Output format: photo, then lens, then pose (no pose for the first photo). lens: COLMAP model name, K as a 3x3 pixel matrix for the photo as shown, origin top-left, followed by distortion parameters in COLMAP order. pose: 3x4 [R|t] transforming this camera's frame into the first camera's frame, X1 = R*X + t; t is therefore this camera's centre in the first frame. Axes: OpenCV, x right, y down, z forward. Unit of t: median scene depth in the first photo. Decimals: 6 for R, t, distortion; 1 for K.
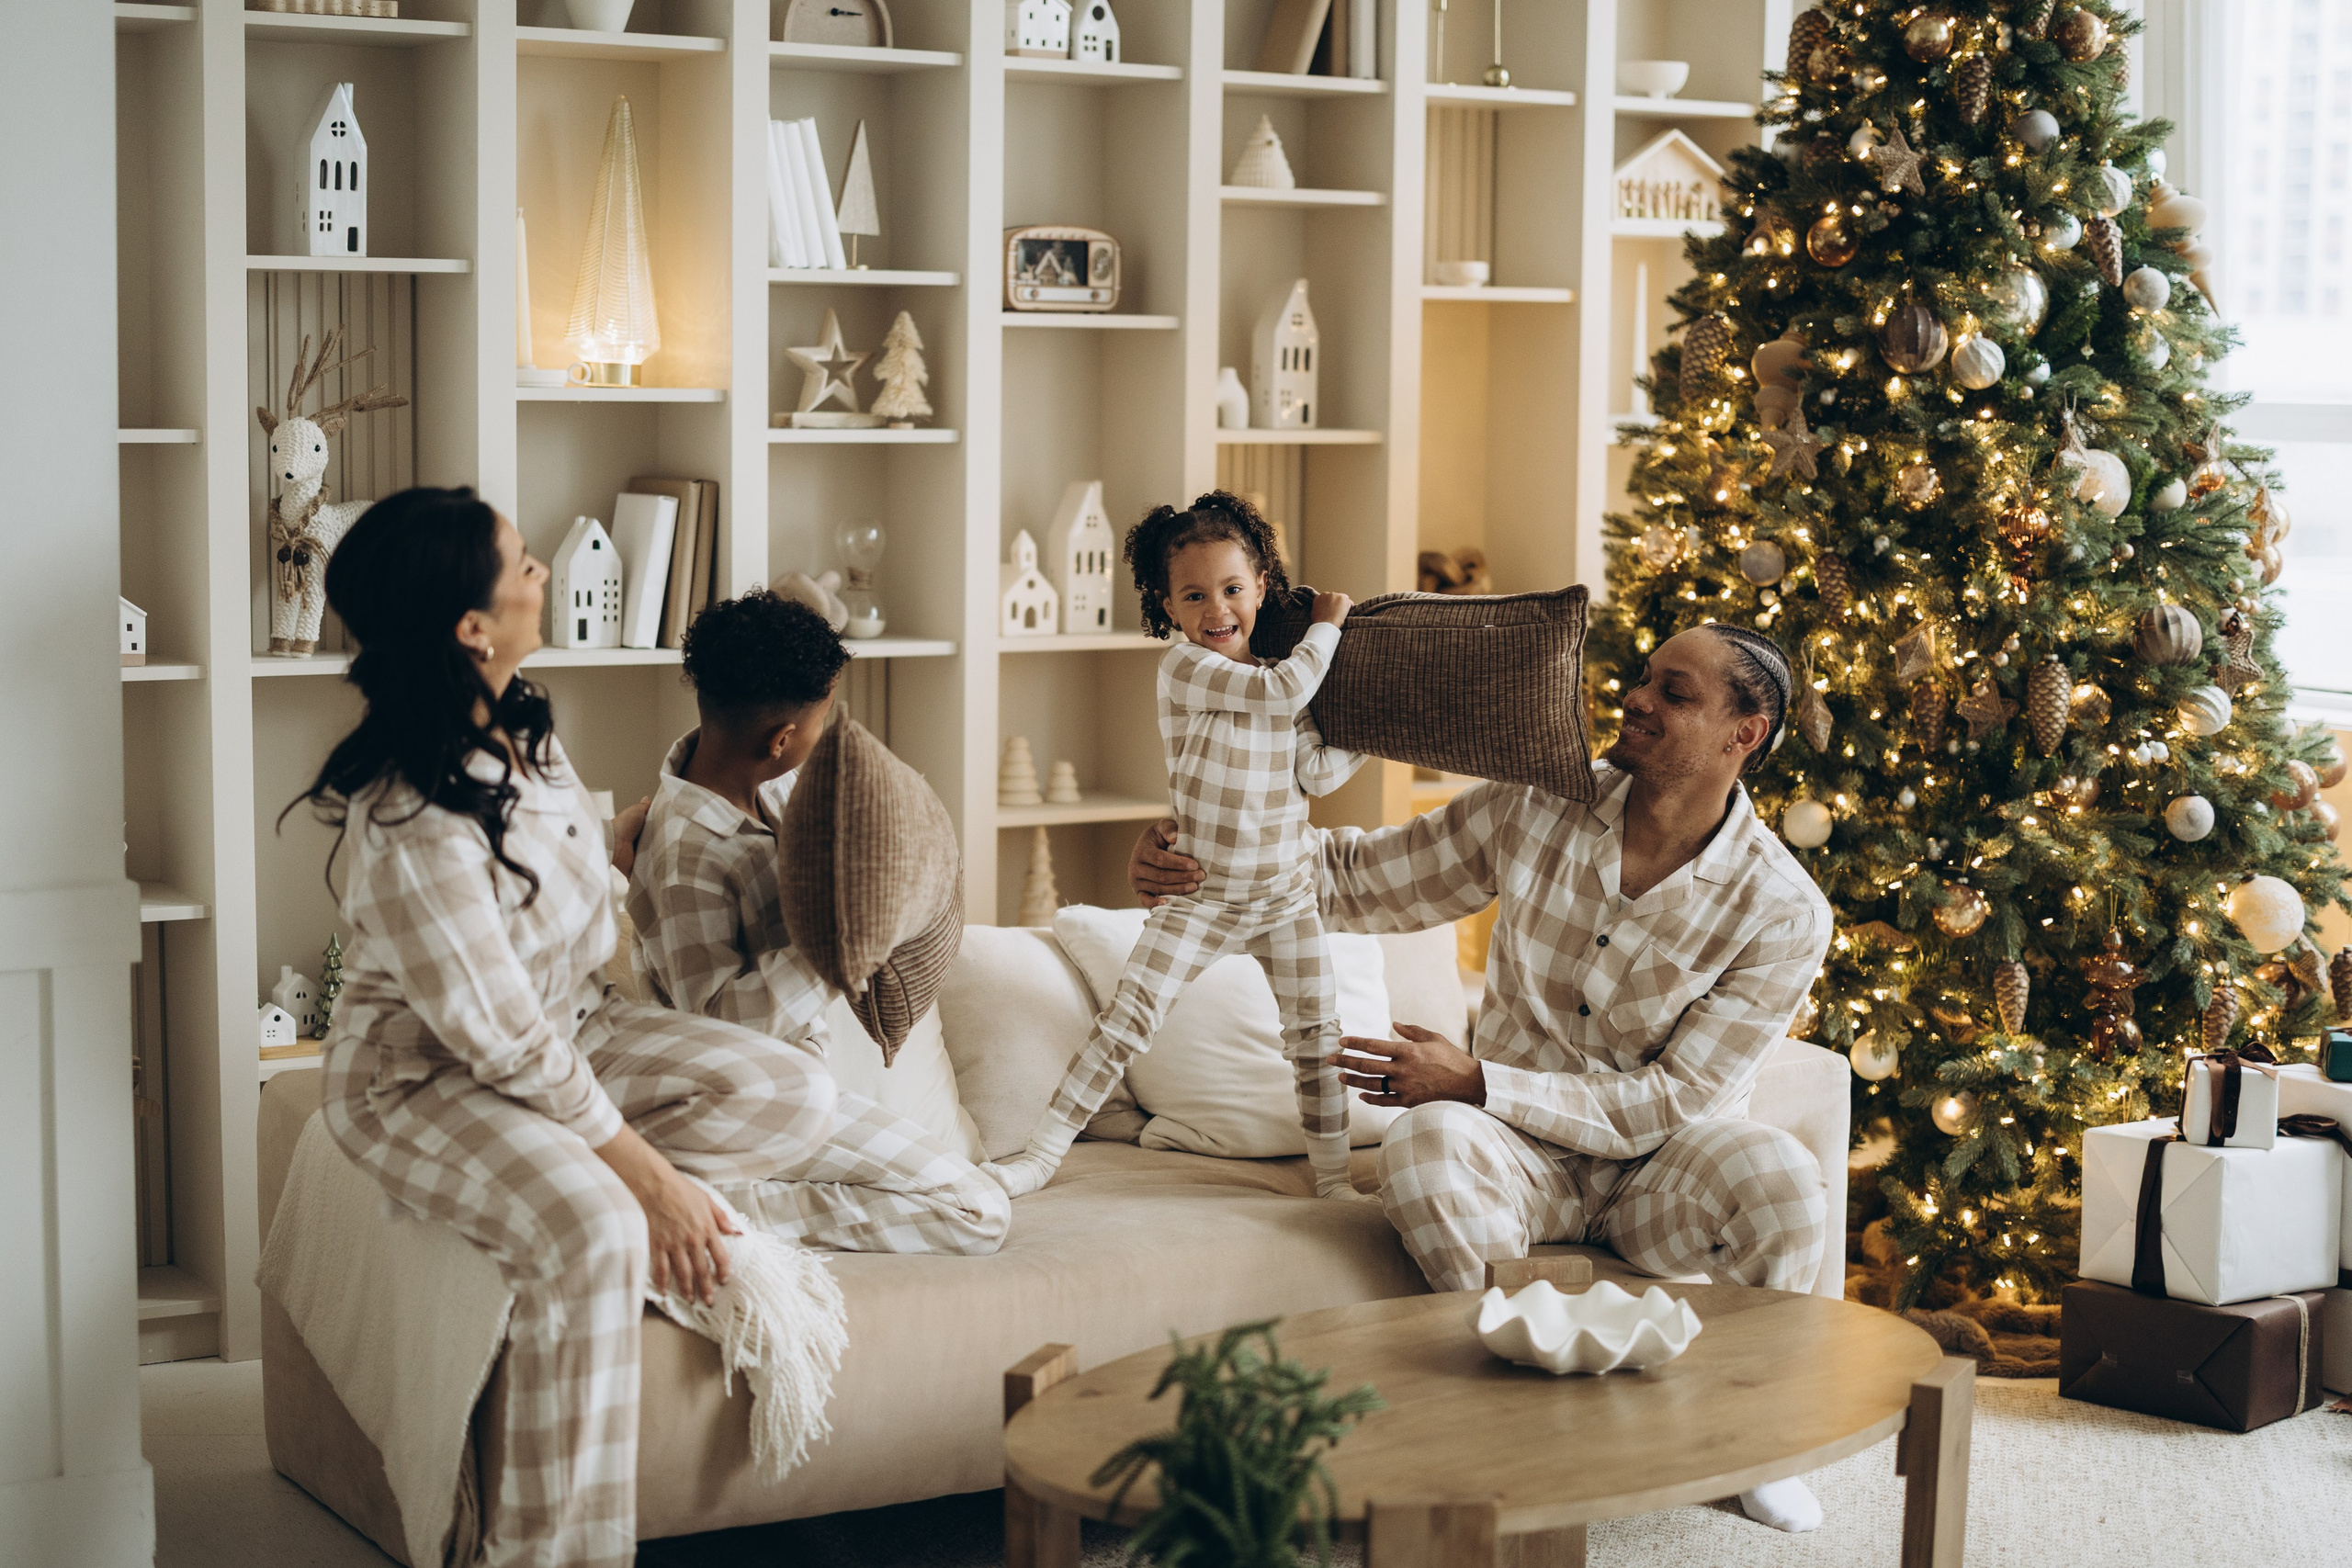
lens RADIAL K [[3620.5, 0, 1138.8], [0, 3620.5, 827.4], [0, 0, 1]] dist [-0.186758, 0.517043]
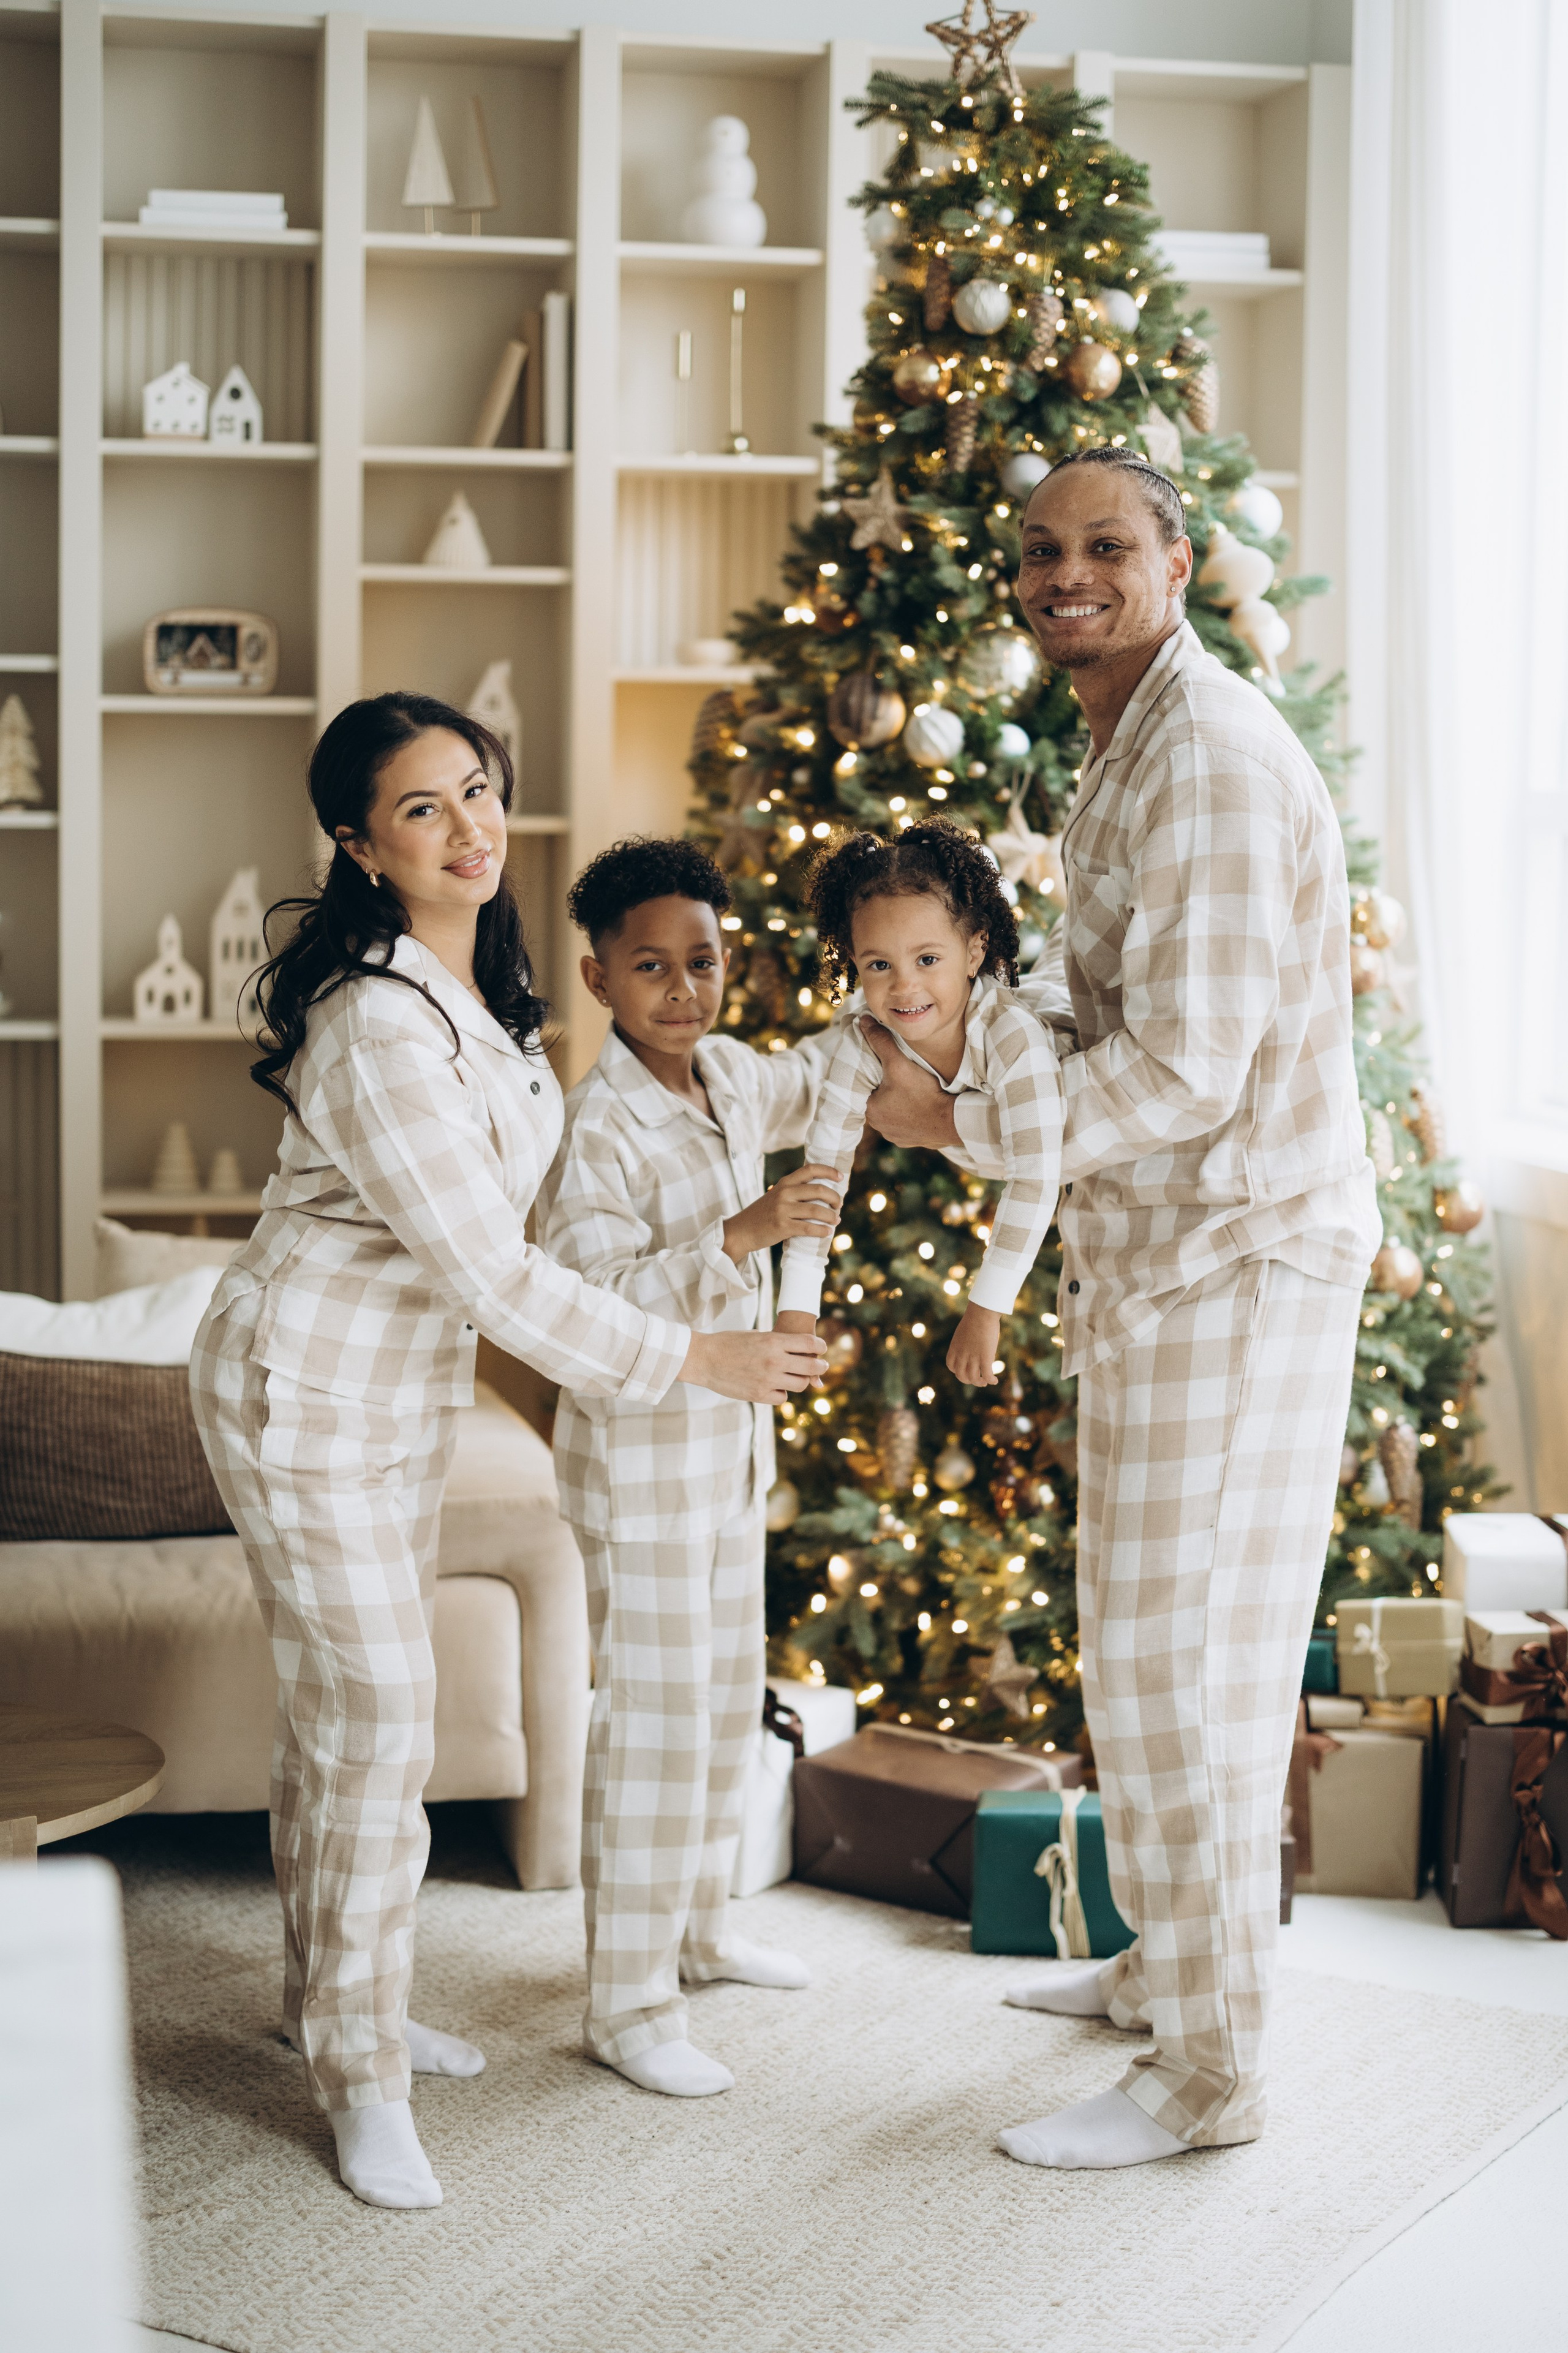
lens RADIAL K [[3550.0, 0, 784.0], [0, 3550.0, 1176.5], [0, 0, 1]] dist [-0.164741, 0.359217]
pose [[0.937251, 0.041109, -0.346222, 0.503043], [-0.047930, 0.998788, -0.011158, -0.008411], [0.345344, 0.027053, 0.938086, 0.159572]]
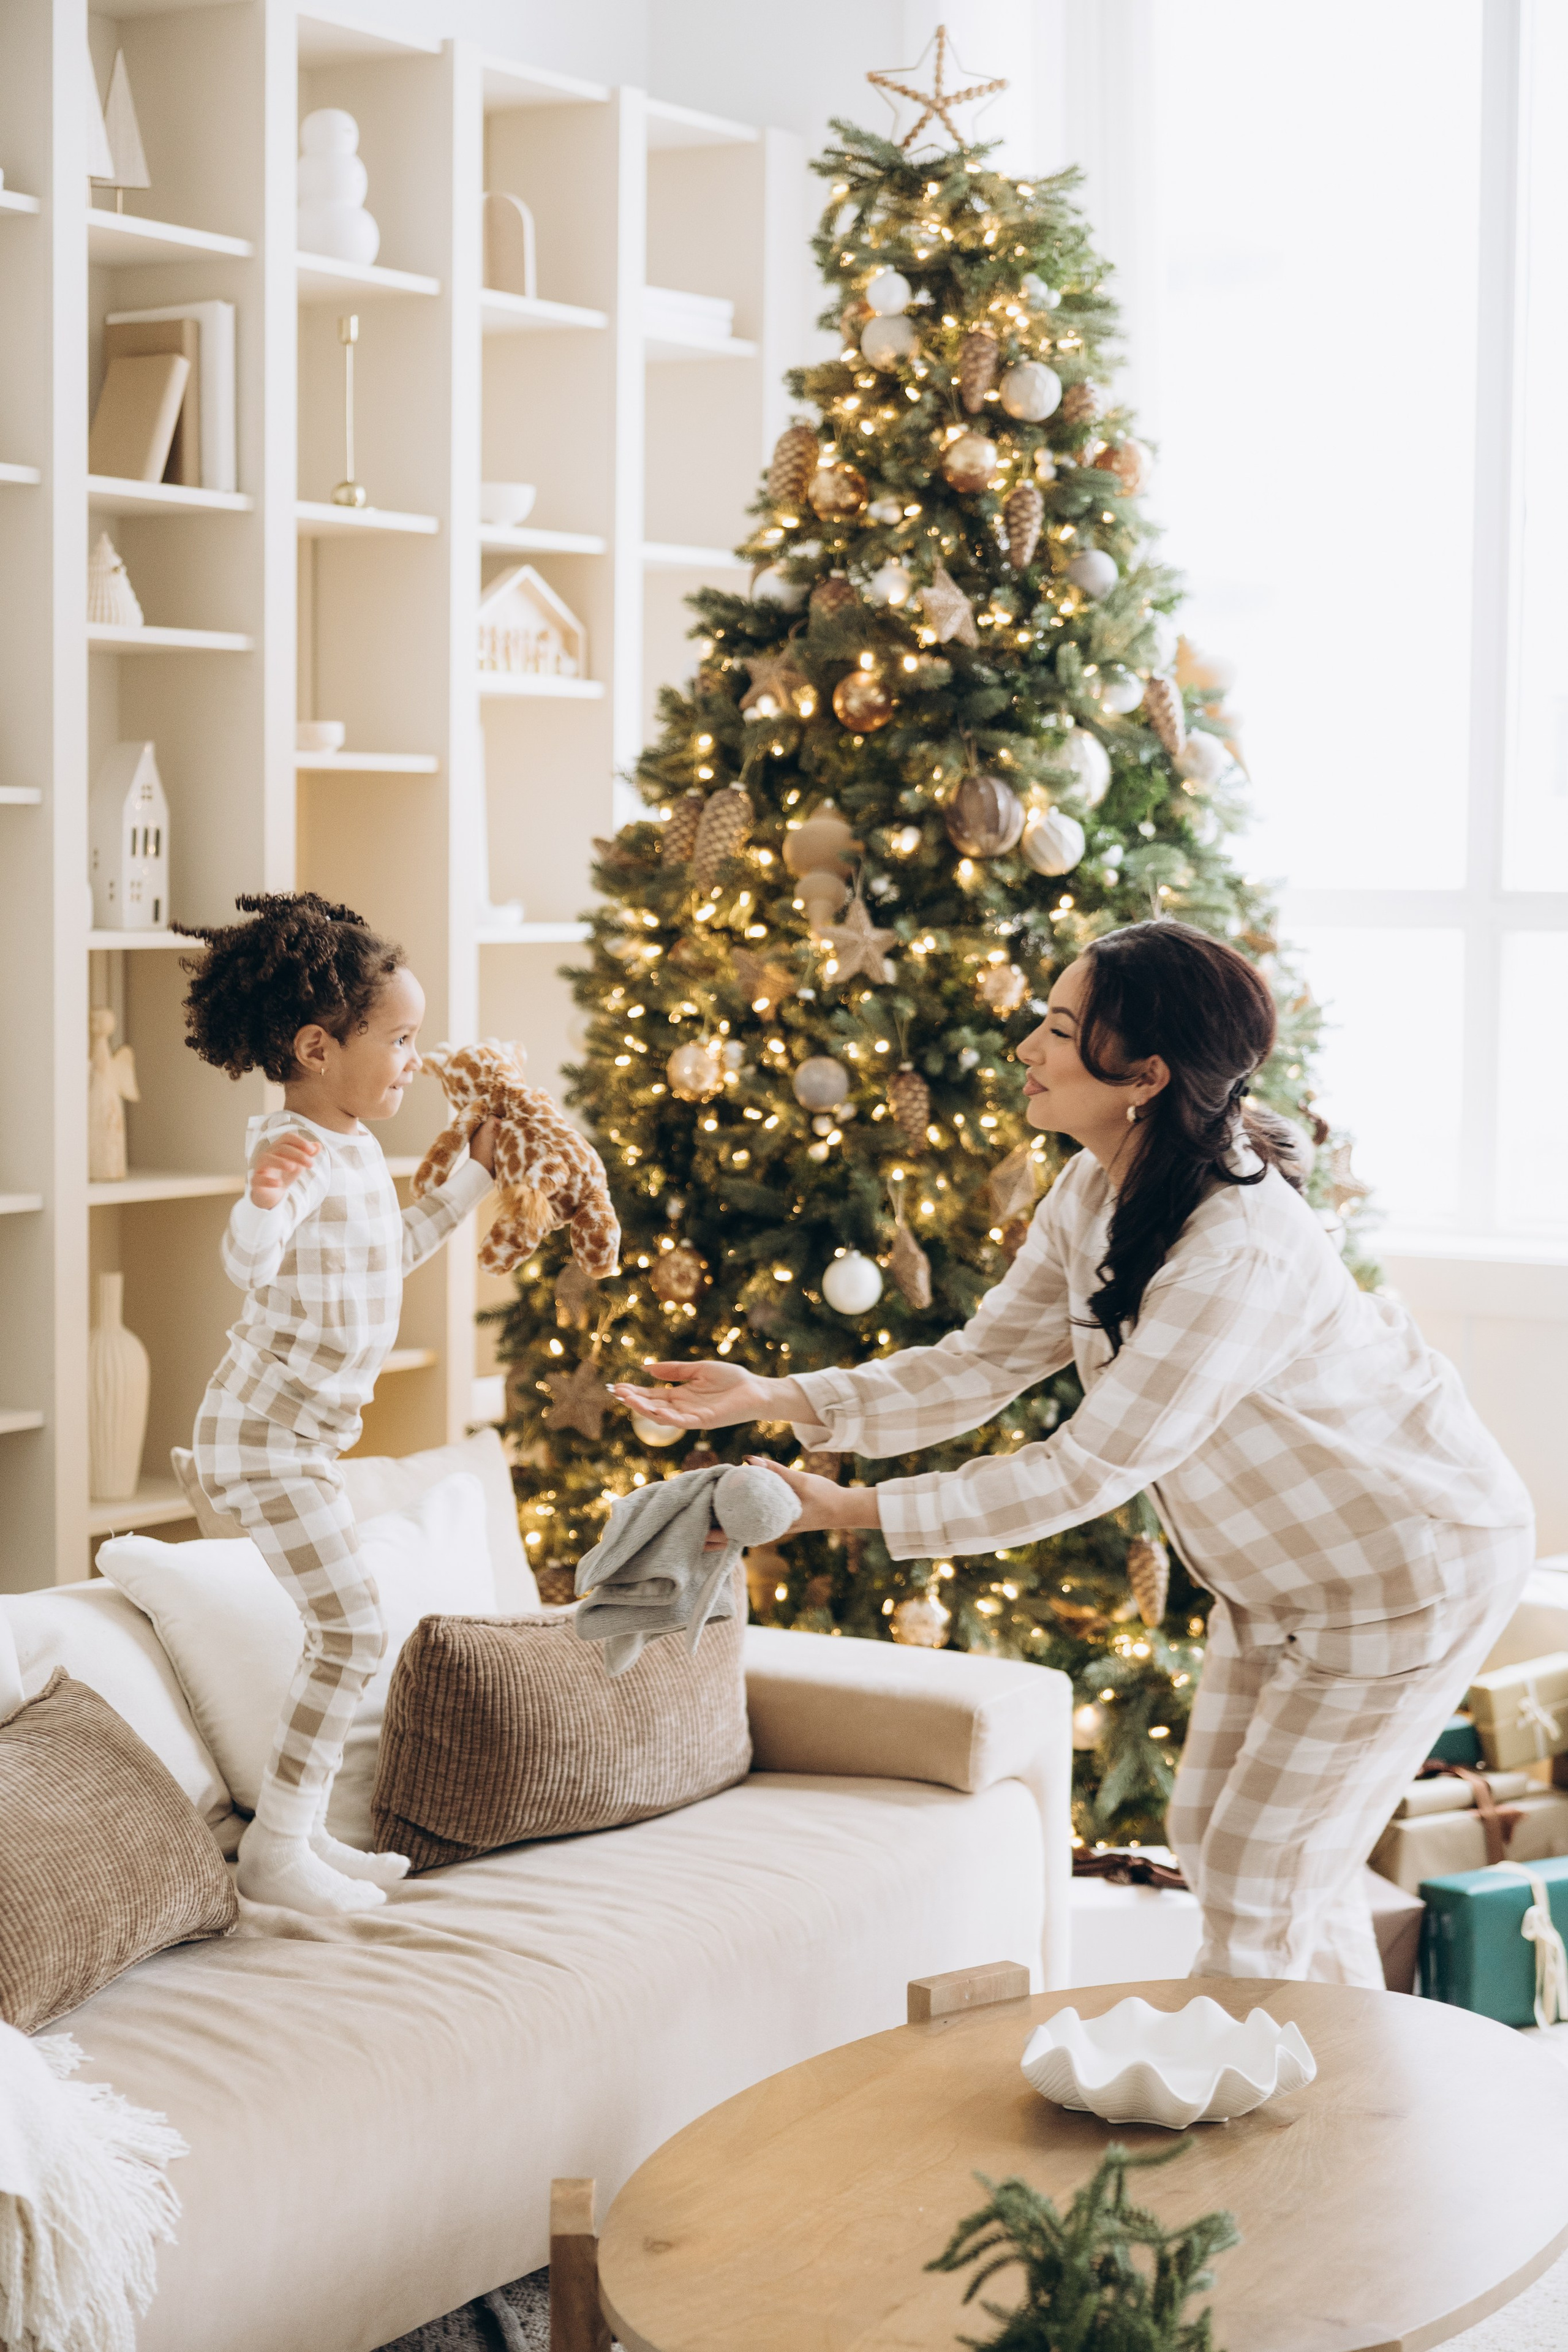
lens RADIAL K [[3927.2, 0, 775.8], [0, 3927.2, 1182.6], [0, 0, 1]] dist [0.010360, -0.007449]
pose [[0.907742, -0.036831, 0.417909, -0.219653], [0.053381, 0.998182, -0.027978, -0.025525], [-0.416119, 0.047705, 0.908058, 0.174478]]
